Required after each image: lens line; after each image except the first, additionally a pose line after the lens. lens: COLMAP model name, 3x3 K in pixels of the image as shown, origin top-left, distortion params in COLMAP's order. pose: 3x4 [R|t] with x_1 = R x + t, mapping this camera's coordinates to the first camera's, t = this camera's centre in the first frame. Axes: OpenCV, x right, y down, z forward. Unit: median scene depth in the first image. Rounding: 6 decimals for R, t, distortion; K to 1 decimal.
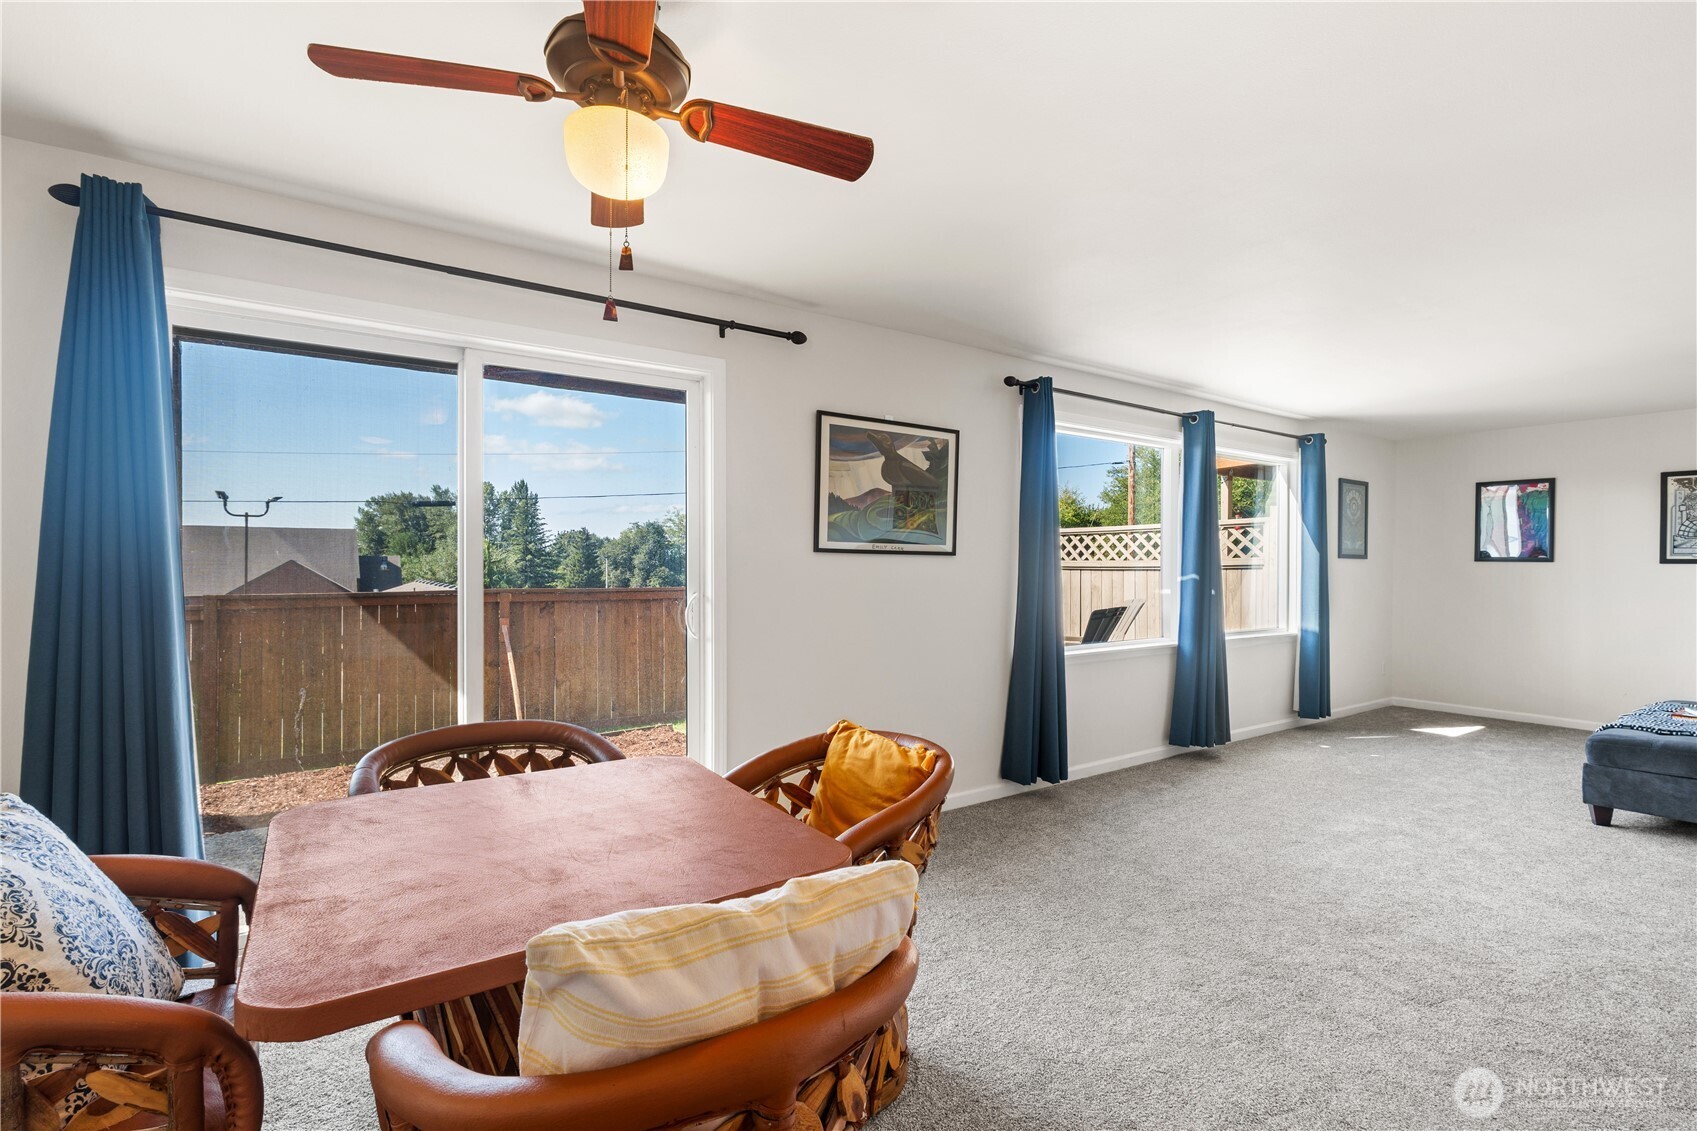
lens RADIAL K [[783.1, 0, 857.0], [0, 783.1, 567.2], [0, 0, 1]] dist [-0.010236, 0.001157]
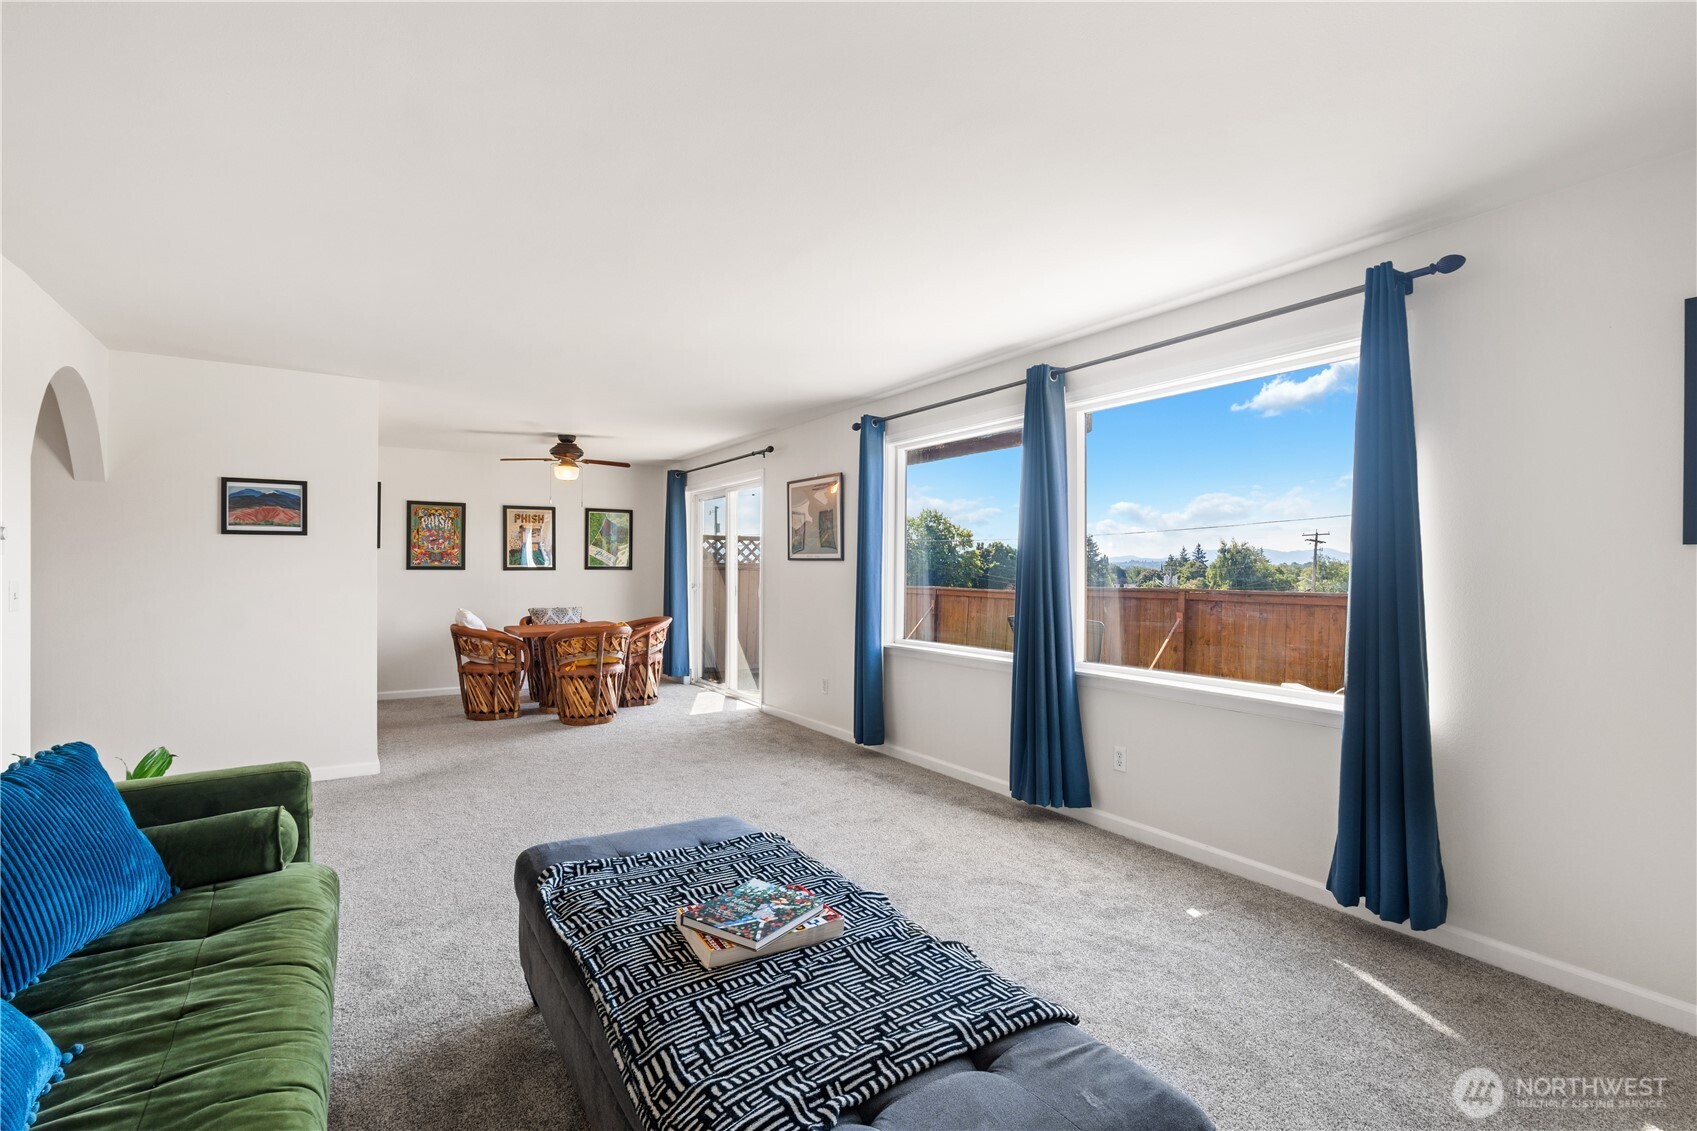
lens RADIAL K [[783.1, 0, 849.3], [0, 783.1, 563.7], [0, 0, 1]] dist [-0.010236, 0.001157]
pose [[-0.036357, -0.008009, -0.999307, 1.607990], [-0.002658, 0.999965, -0.007918, 0.001781], [0.999335, 0.002368, -0.036377, 1.107527]]
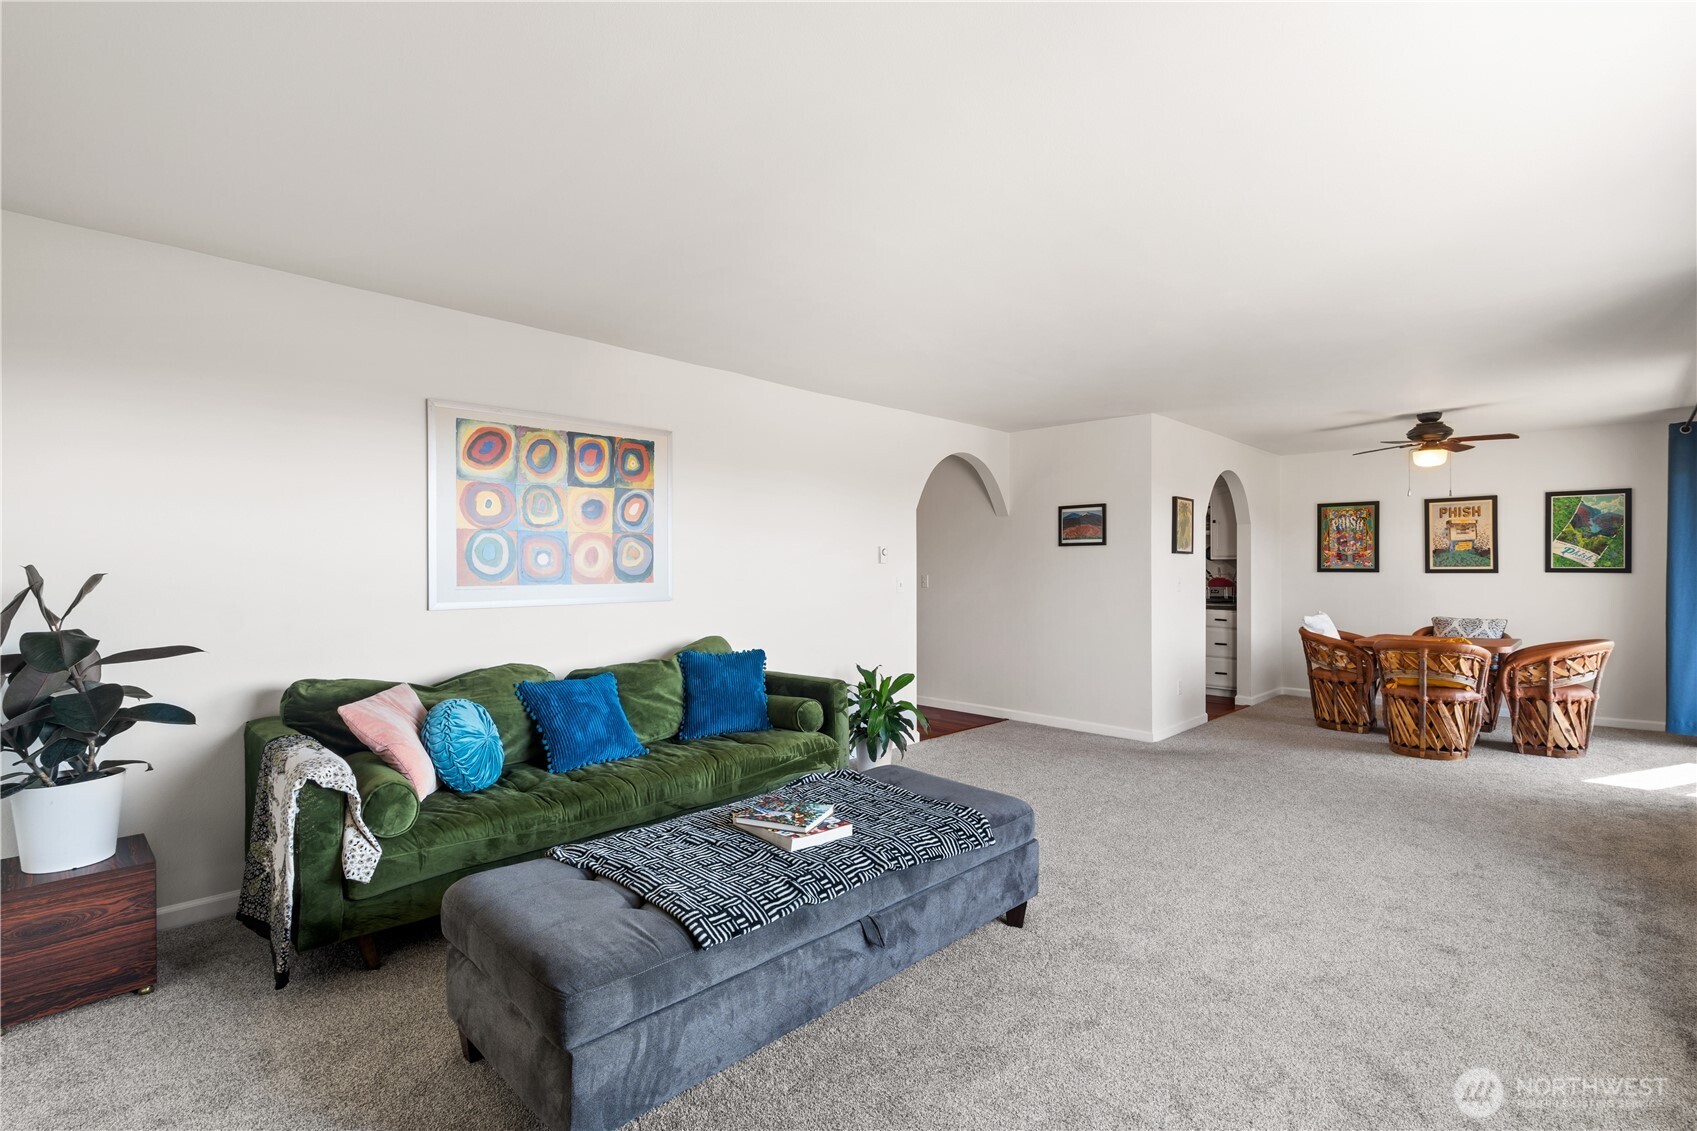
lens RADIAL K [[783.1, 0, 849.7], [0, 783.1, 561.1], [0, 0, 1]] dist [-0.010236, 0.001157]
pose [[-0.984150, -0.005172, -0.177265, 1.224264], [-0.003739, 0.999958, -0.008416, -0.001836], [0.177301, -0.007620, -0.984127, 1.669590]]
